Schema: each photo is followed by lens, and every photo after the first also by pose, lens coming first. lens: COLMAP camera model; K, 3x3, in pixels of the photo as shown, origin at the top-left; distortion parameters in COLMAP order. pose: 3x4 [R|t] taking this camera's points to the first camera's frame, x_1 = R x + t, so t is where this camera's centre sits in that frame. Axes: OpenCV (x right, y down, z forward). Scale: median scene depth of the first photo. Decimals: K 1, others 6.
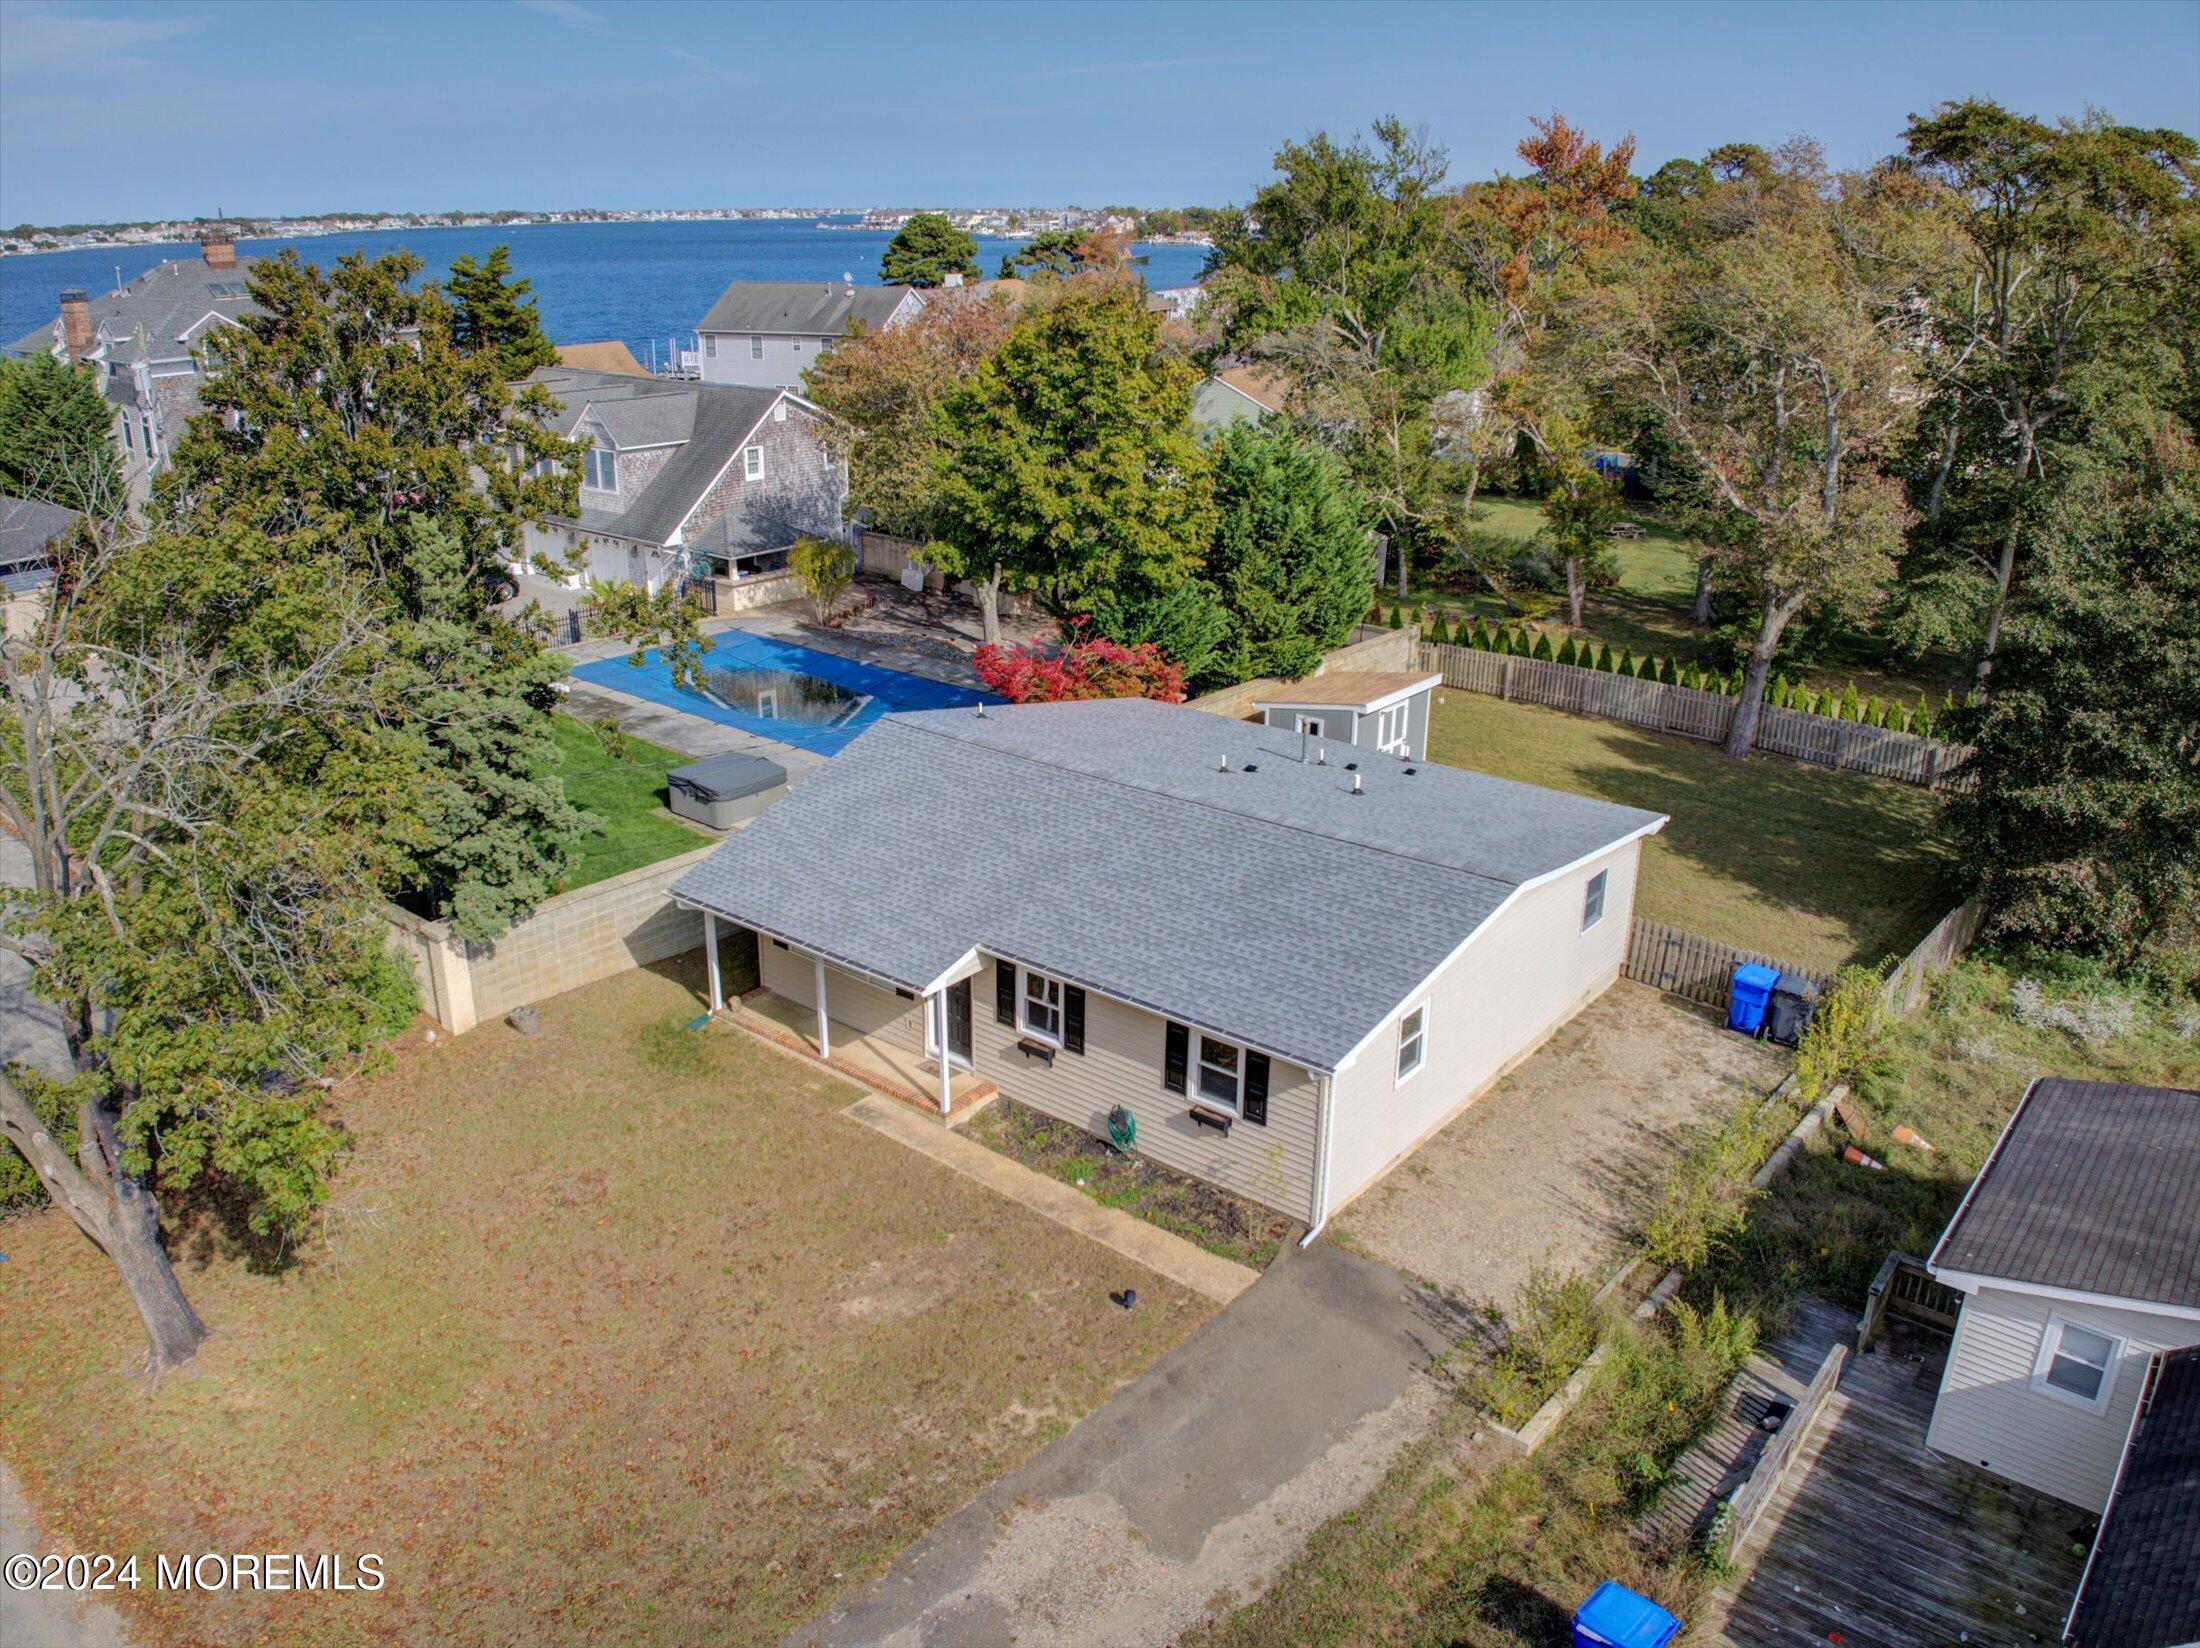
lens RADIAL K [[1617.4, 0, 1098.1], [0, 1617.4, 823.6], [0, 0, 1]] dist [-0.100317, -0.016501]
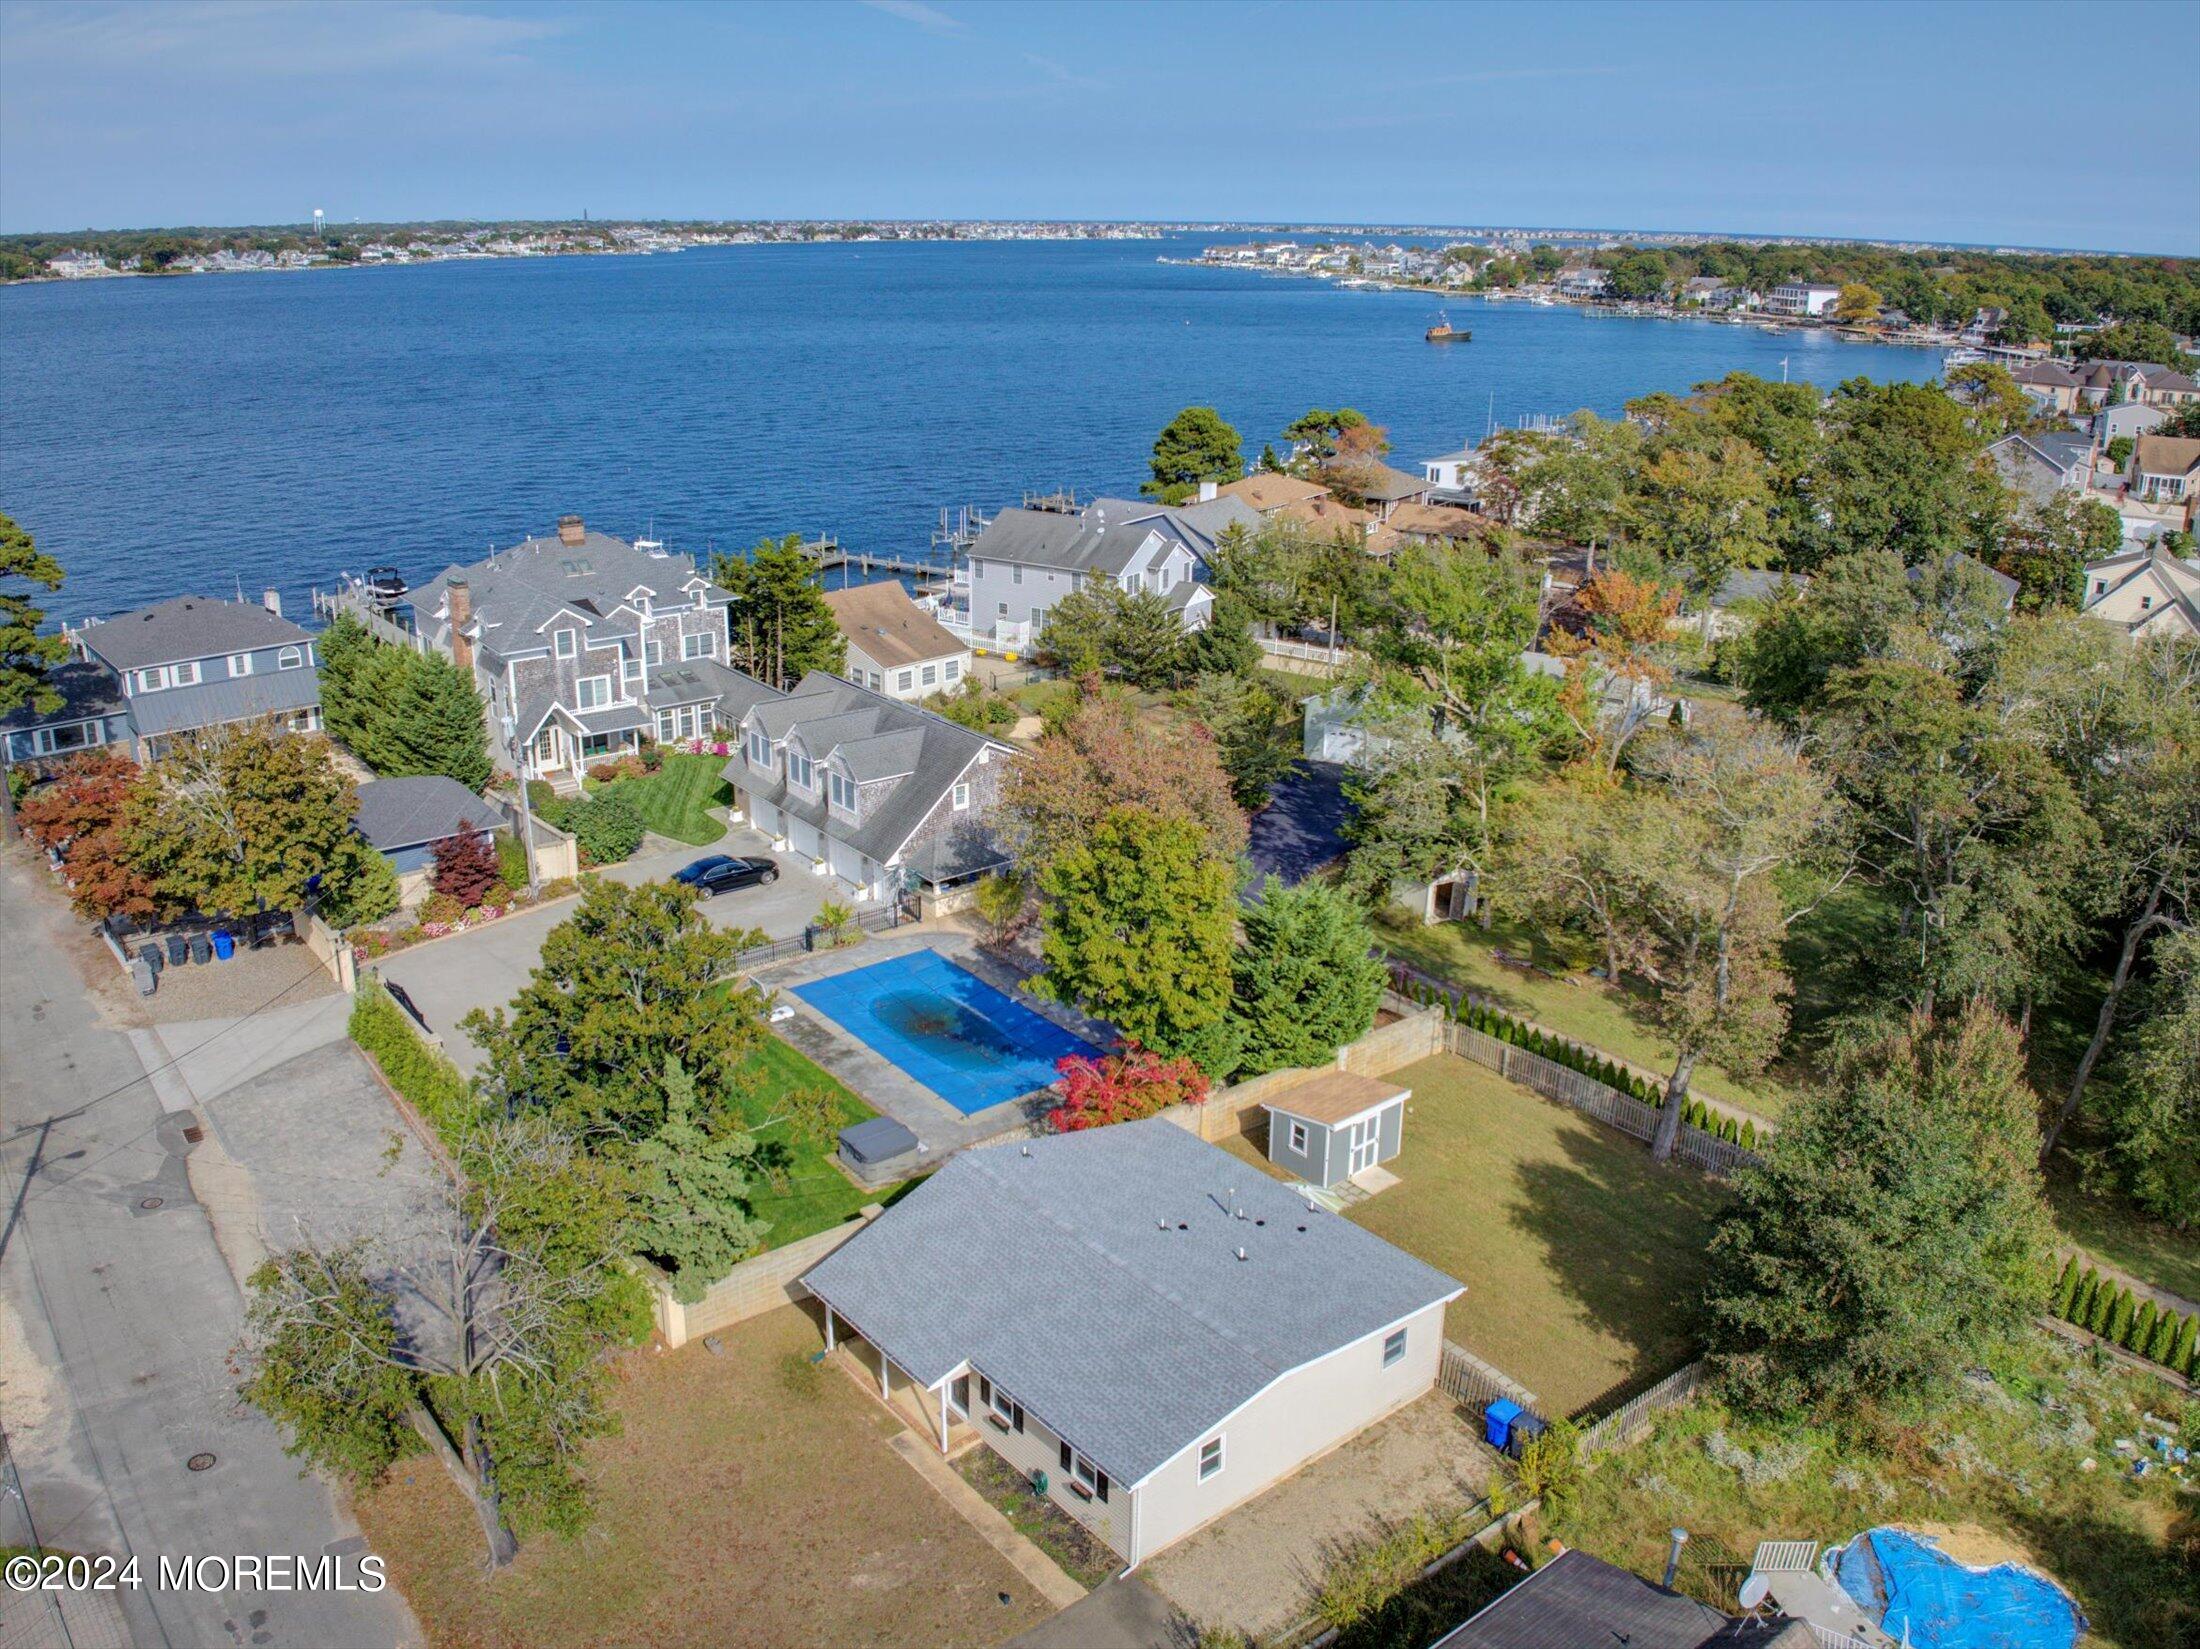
lens RADIAL K [[1617.4, 0, 1076.3], [0, 1617.4, 801.7], [0, 0, 1]] dist [-0.100317, -0.016501]
pose [[0.979711, 0.060687, -0.191008, 0.274198], [-0.071907, 0.996036, -0.052363, -0.364125], [0.187073, 0.065036, 0.980191, -0.550124]]
